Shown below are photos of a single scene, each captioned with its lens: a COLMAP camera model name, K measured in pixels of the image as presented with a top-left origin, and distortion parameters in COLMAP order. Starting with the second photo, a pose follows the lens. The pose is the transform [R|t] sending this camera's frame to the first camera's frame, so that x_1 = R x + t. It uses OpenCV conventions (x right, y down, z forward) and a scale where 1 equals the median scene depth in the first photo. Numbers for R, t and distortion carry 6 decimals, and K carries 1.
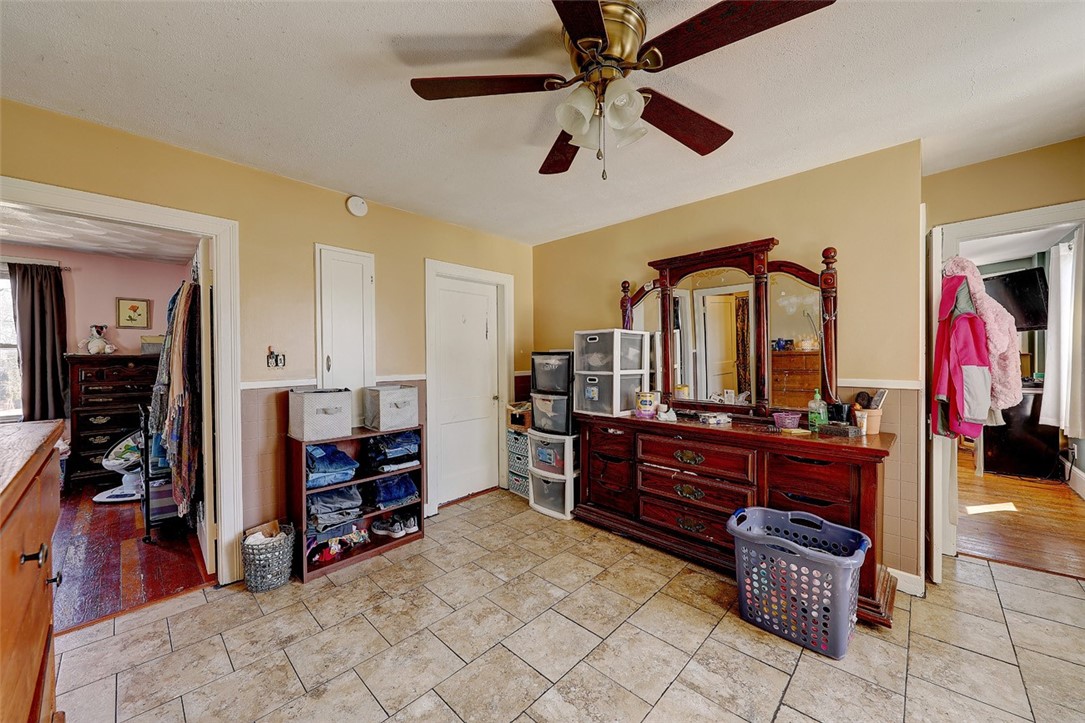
lens RADIAL K [[406.8, 0, 543.3], [0, 406.8, 359.0], [0, 0, 1]] dist [0.001556, -0.000271]
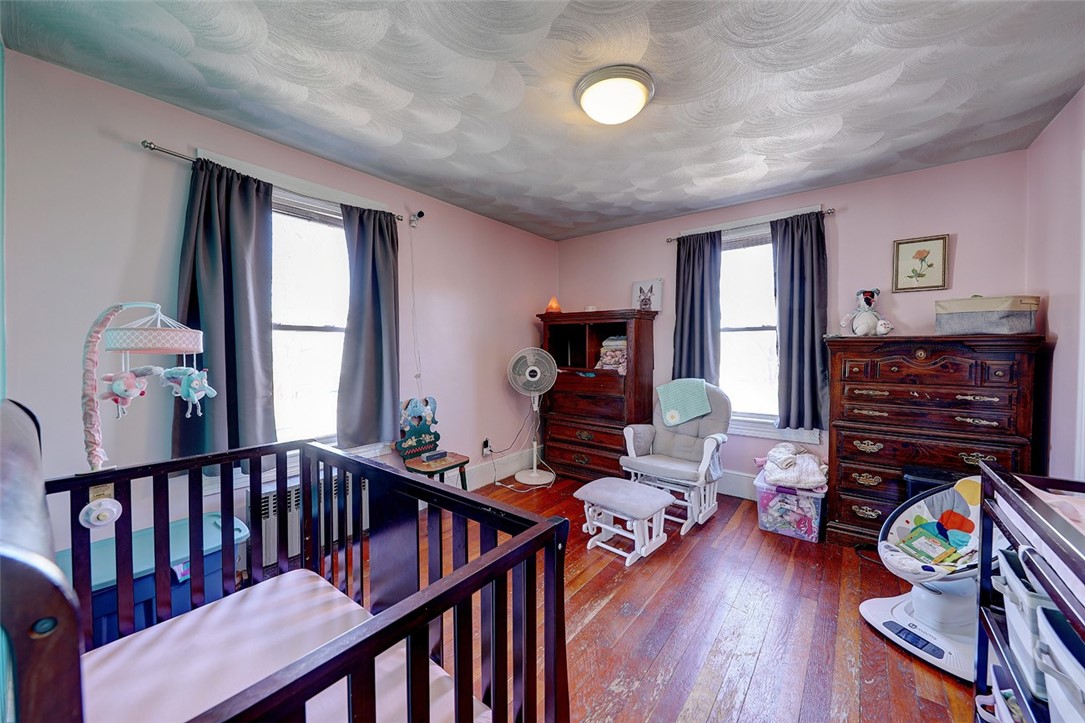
lens RADIAL K [[406.8, 0, 543.4], [0, 406.8, 363.6], [0, 0, 1]] dist [0.001556, -0.000271]
pose [[0.100032, 0.033530, -0.994419, -0.541281], [-0.004408, 0.999437, 0.033256, 0.012239], [0.994974, 0.001057, 0.100124, 0.463230]]
